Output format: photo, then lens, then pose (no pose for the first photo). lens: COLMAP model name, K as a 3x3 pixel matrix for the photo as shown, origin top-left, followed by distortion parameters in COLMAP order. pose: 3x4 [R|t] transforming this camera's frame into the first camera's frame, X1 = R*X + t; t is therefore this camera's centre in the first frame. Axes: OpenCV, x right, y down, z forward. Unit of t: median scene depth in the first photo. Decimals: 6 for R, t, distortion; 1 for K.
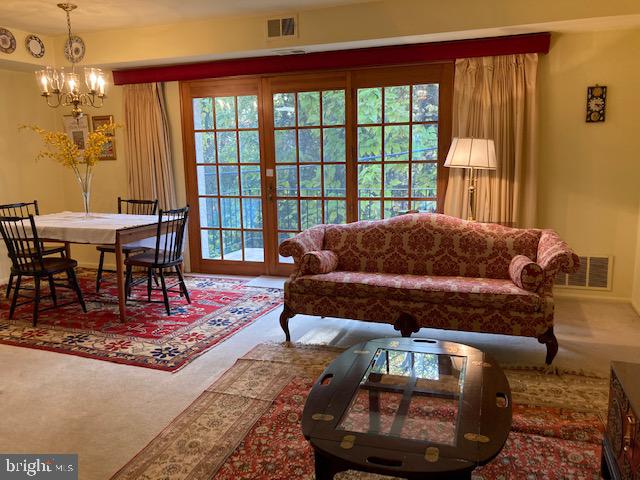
lens RADIAL K [[522.4, 0, 312.6], [0, 522.4, 231.5], [0, 0, 1]] dist [0.031547, -0.019277]
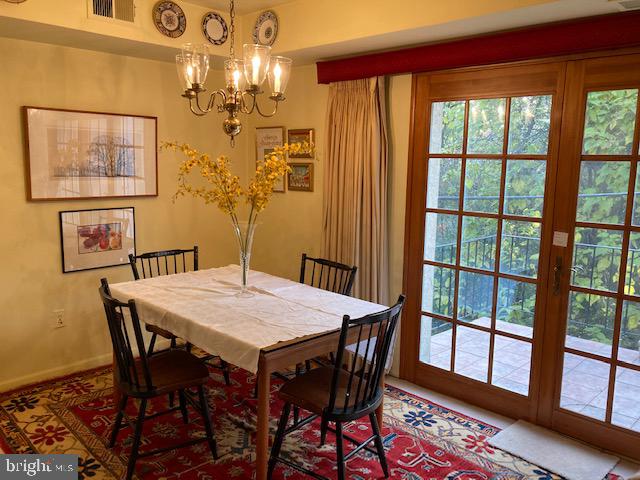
lens RADIAL K [[522.4, 0, 320.0], [0, 522.4, 237.9], [0, 0, 1]] dist [0.031547, -0.019277]
pose [[0.912713, 0.100241, -0.396114, -0.101764], [-0.103009, 0.994577, 0.014340, -0.104555], [0.395403, 0.027715, 0.918089, 0.444418]]
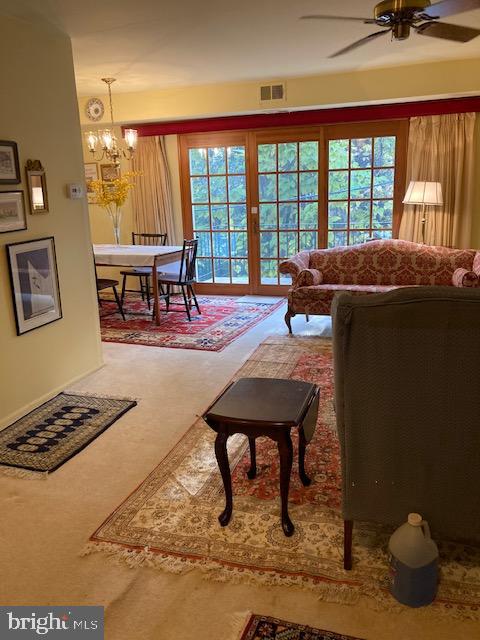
lens RADIAL K [[522.4, 0, 240.5], [0, 522.4, 315.9], [0, 0, 1]] dist [0.031547, -0.019277]
pose [[0.999853, -0.013972, 0.009901, -0.141486], [0.013069, 0.996206, 0.086044, 0.031247], [-0.011066, -0.085902, 0.996242, -0.270873]]
